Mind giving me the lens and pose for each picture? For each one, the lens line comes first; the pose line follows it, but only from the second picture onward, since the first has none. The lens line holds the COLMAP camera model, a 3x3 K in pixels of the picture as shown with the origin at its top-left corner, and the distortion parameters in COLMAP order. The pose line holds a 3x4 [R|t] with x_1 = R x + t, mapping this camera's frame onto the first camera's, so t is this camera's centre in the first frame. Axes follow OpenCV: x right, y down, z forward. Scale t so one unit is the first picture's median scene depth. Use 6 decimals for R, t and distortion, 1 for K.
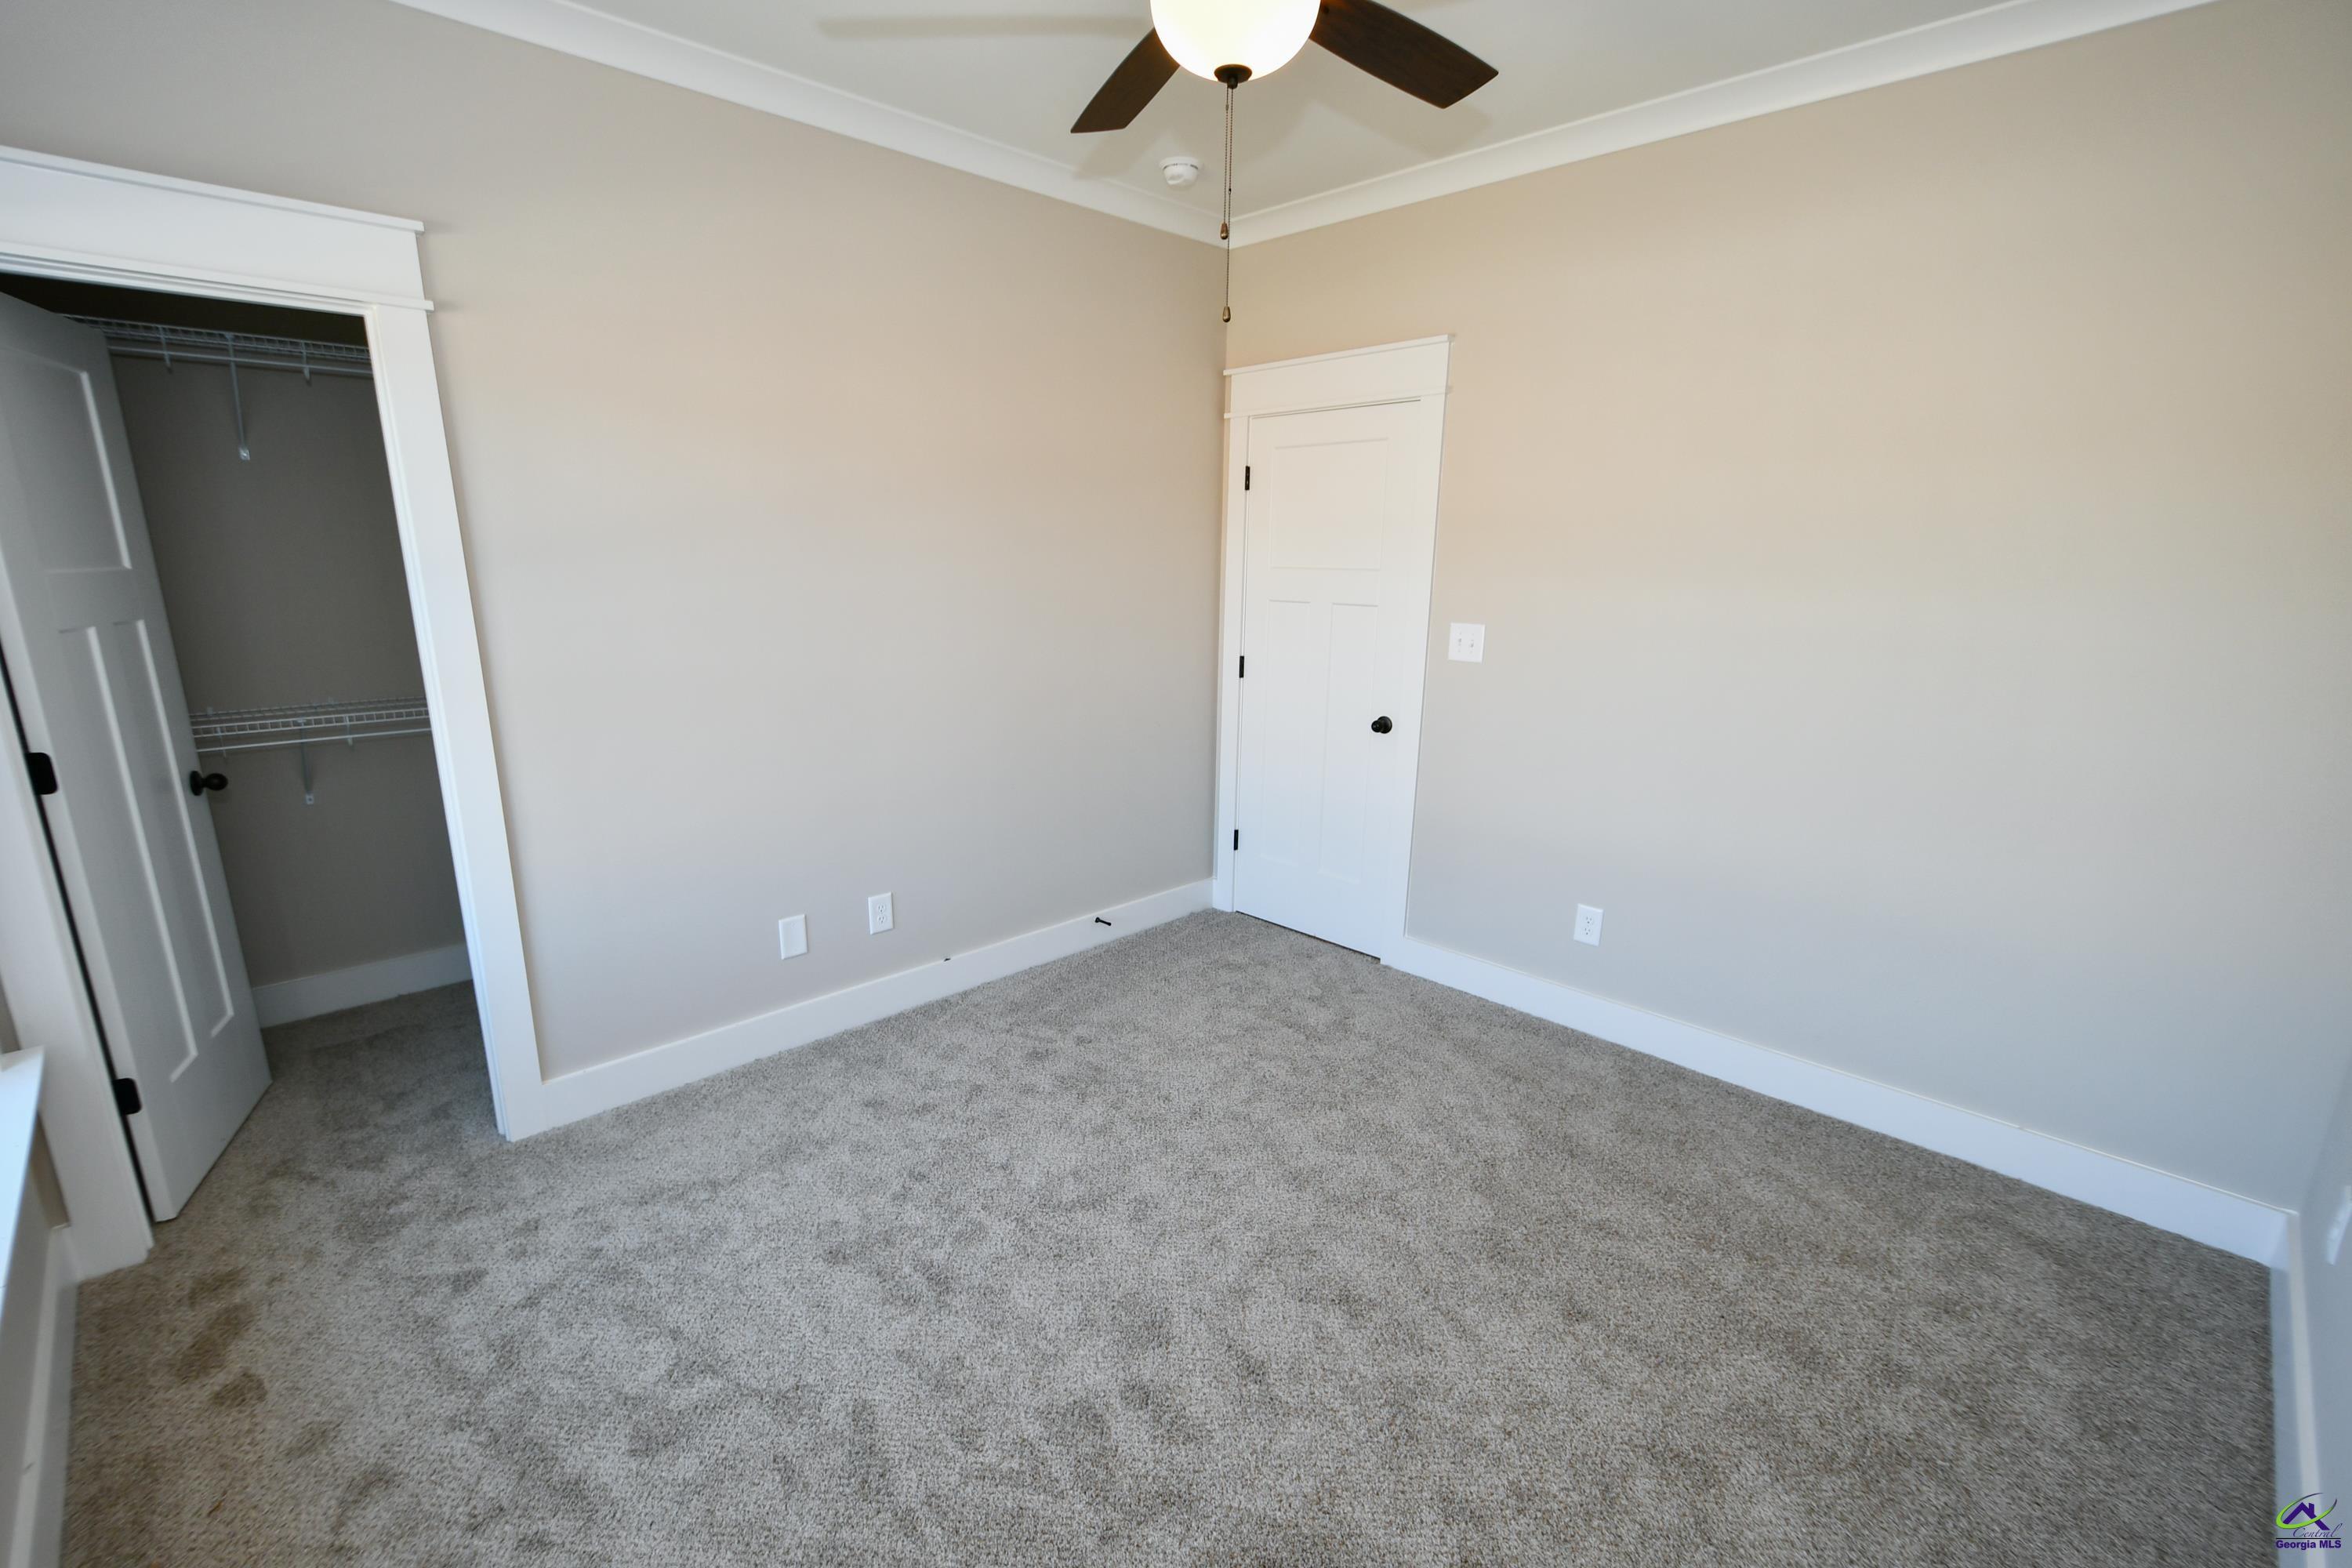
lens RADIAL K [[1026.6, 0, 1150.0], [0, 1026.6, 810.3], [0, 0, 1]] dist [0.003013, -0.004050]
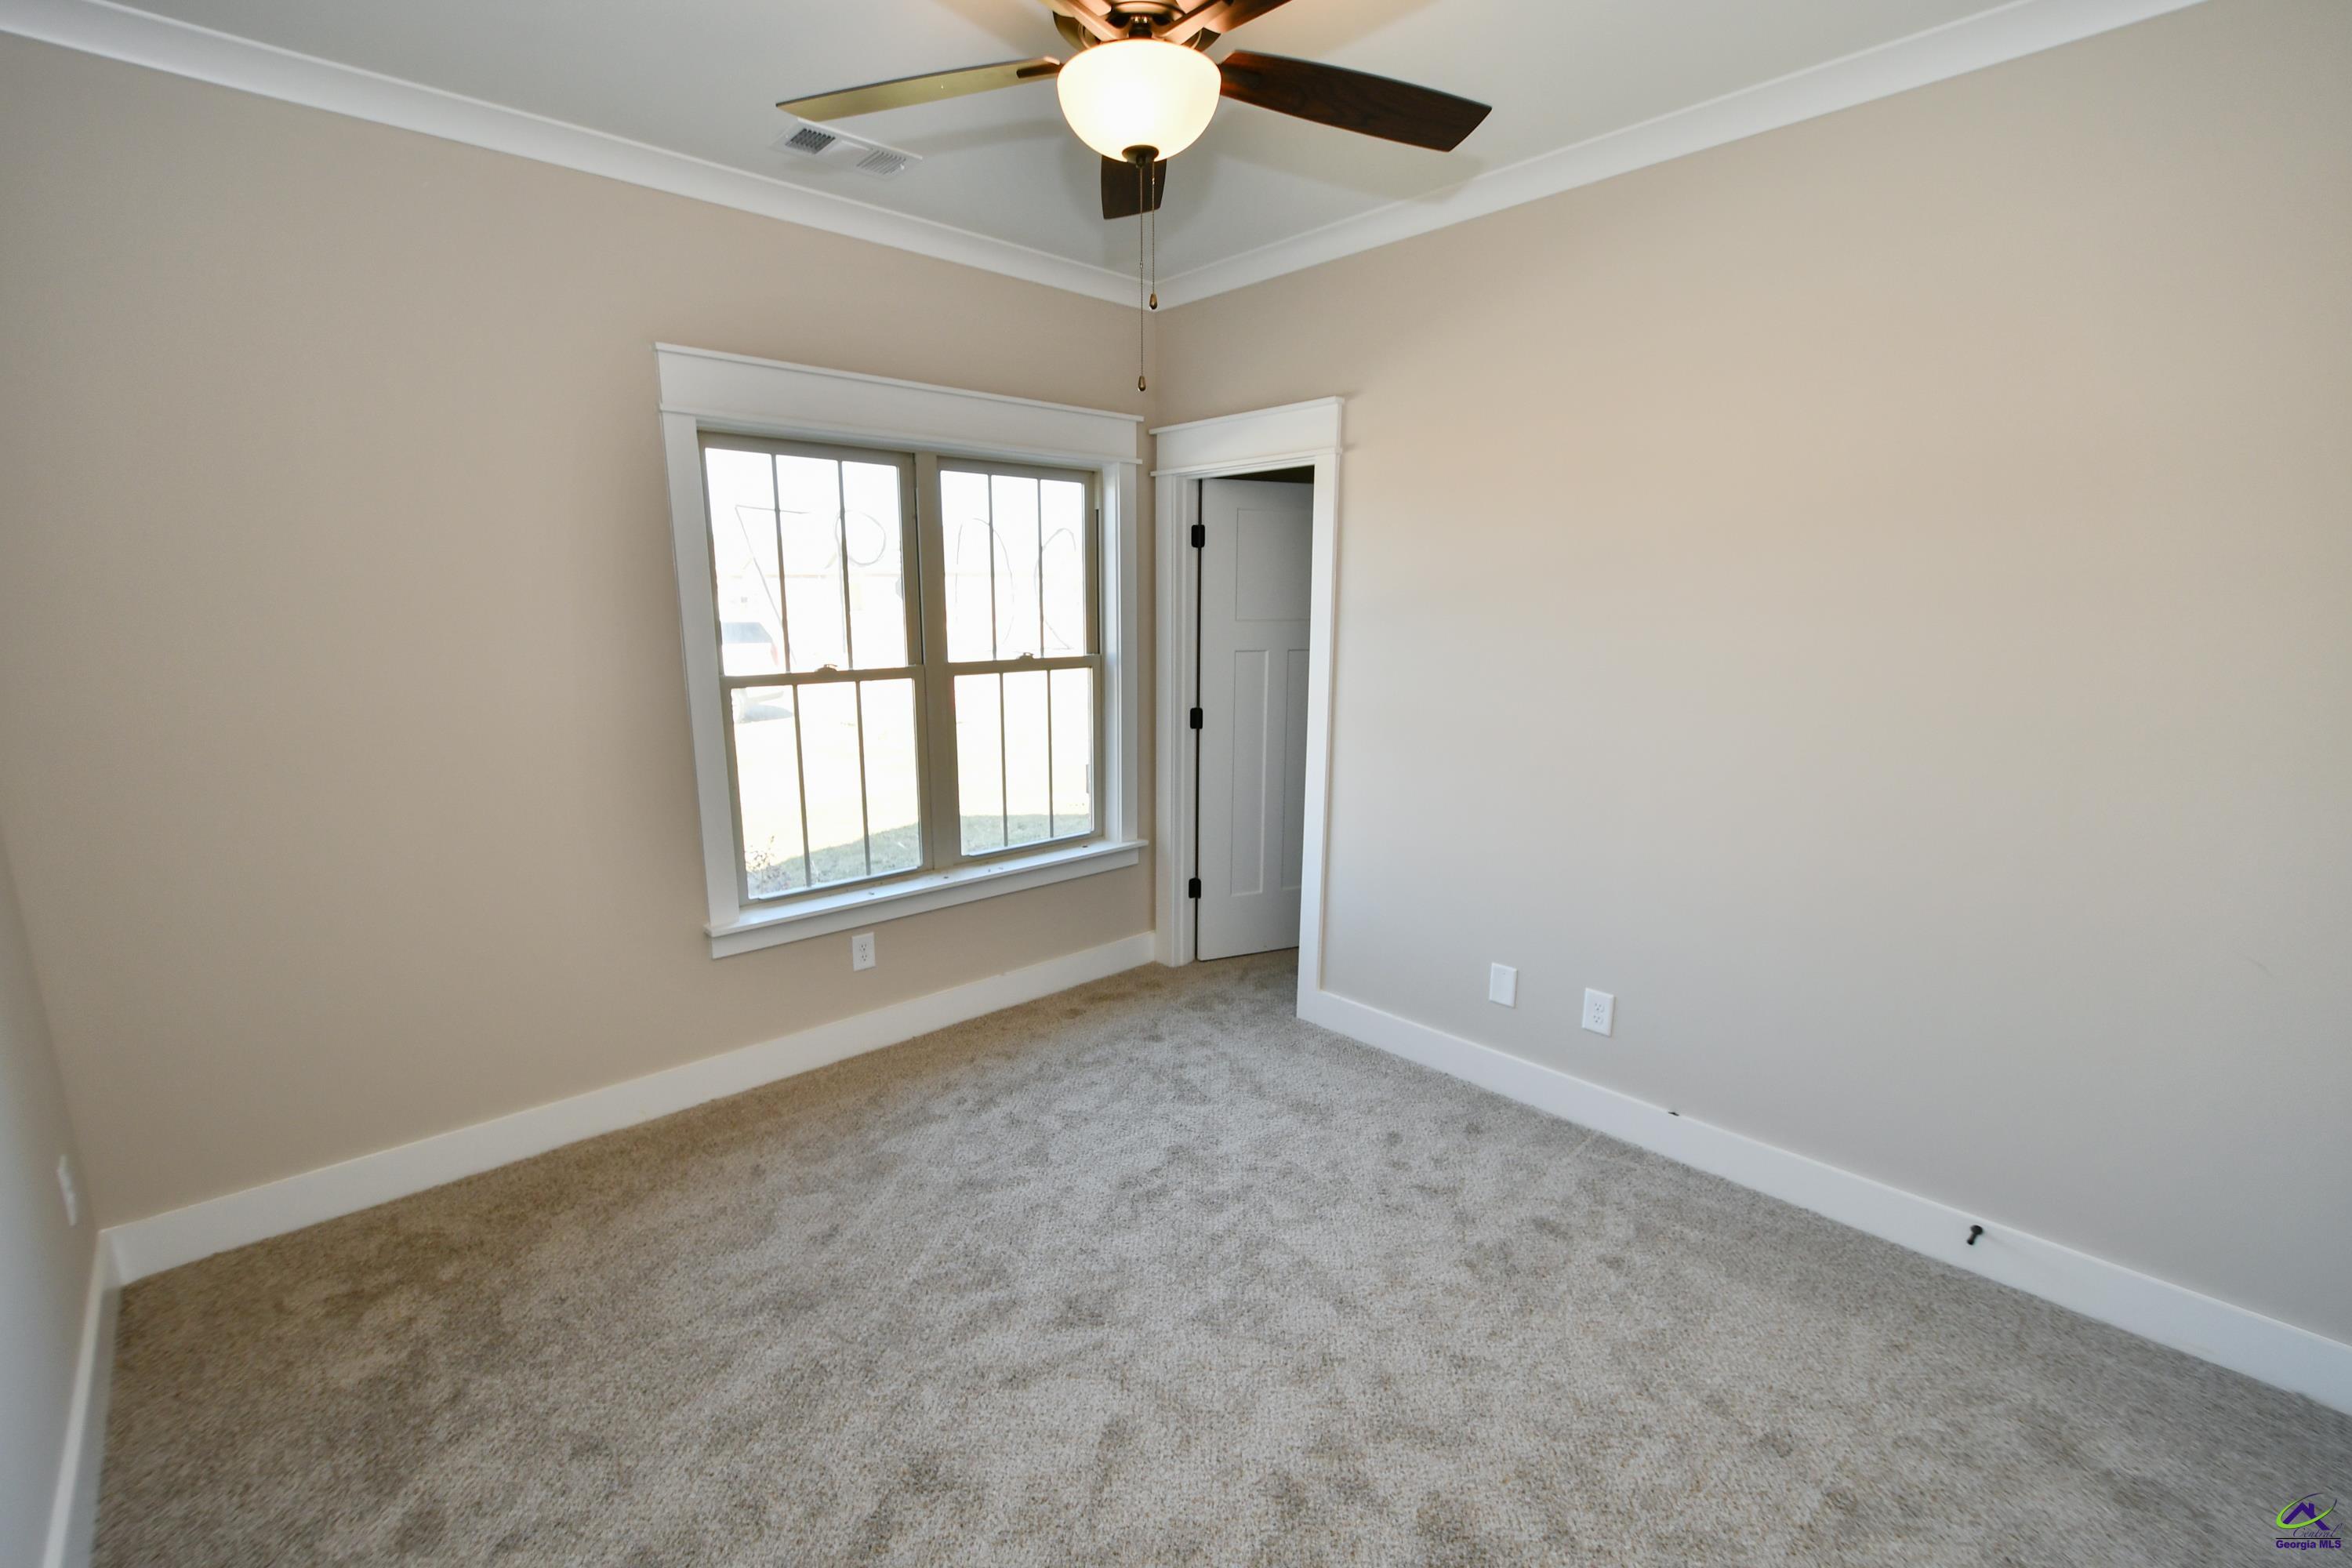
lens RADIAL K [[1026.6, 0, 1150.0], [0, 1026.6, 810.3], [0, 0, 1]] dist [0.003013, -0.004050]
pose [[-0.029599, 0.190347, -0.981271, 0.716860], [-0.245292, 0.950299, 0.191738, -0.171747], [0.968997, 0.246373, 0.018563, 0.680351]]
